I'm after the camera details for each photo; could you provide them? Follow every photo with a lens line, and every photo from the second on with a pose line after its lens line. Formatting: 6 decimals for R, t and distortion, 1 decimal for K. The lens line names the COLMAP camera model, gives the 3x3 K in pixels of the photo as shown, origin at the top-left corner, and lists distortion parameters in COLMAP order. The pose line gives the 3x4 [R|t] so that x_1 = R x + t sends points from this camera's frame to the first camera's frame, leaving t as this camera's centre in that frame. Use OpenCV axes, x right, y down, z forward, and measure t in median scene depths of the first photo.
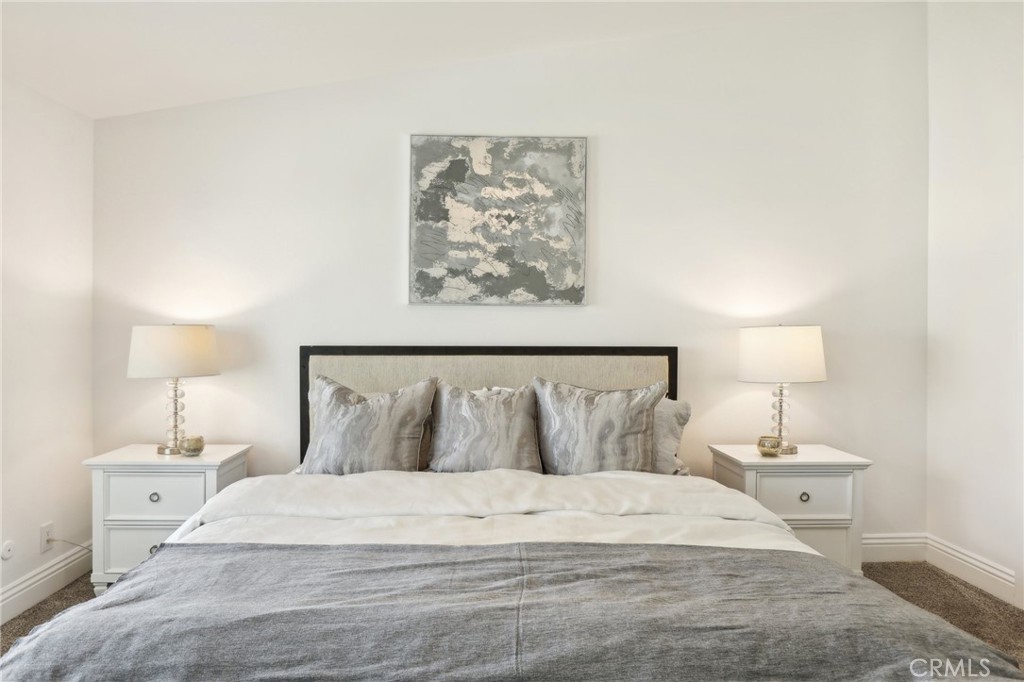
lens RADIAL K [[618.5, 0, 509.9], [0, 618.5, 334.9], [0, 0, 1]] dist [-0.021992, 0.000122]
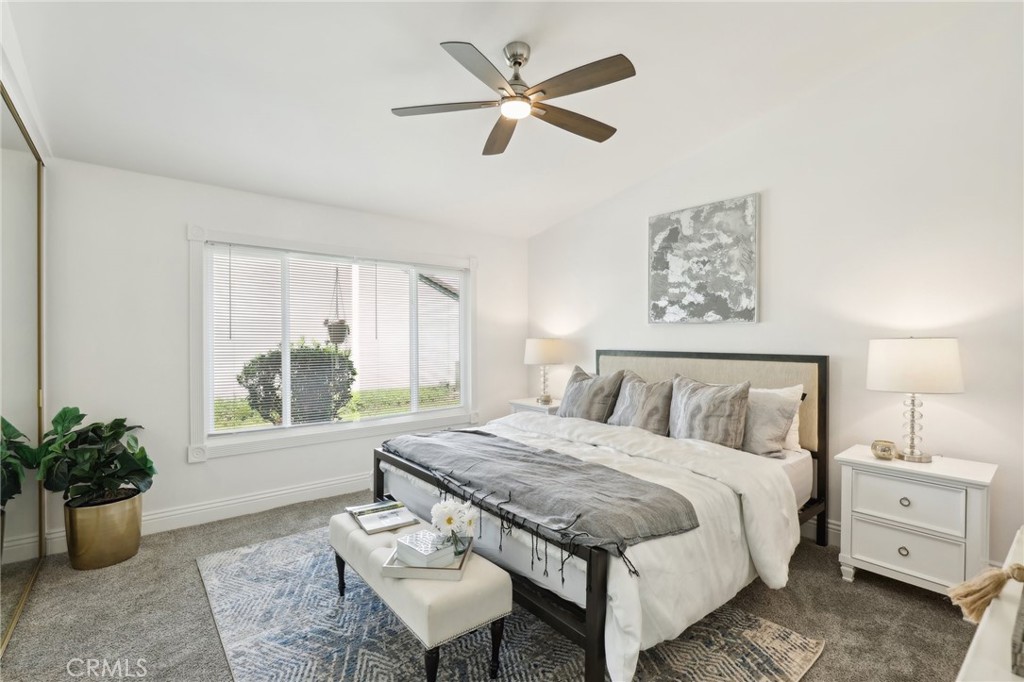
lens RADIAL K [[477.7, 0, 512.2], [0, 477.7, 343.0], [0, 0, 1]] dist [-0.023453, -0.000608]
pose [[0.601017, 0.005287, -0.799219, 0.610396], [-0.003203, 0.999986, 0.004206, -0.006615], [0.799230, 0.000032, 0.601026, -0.010876]]
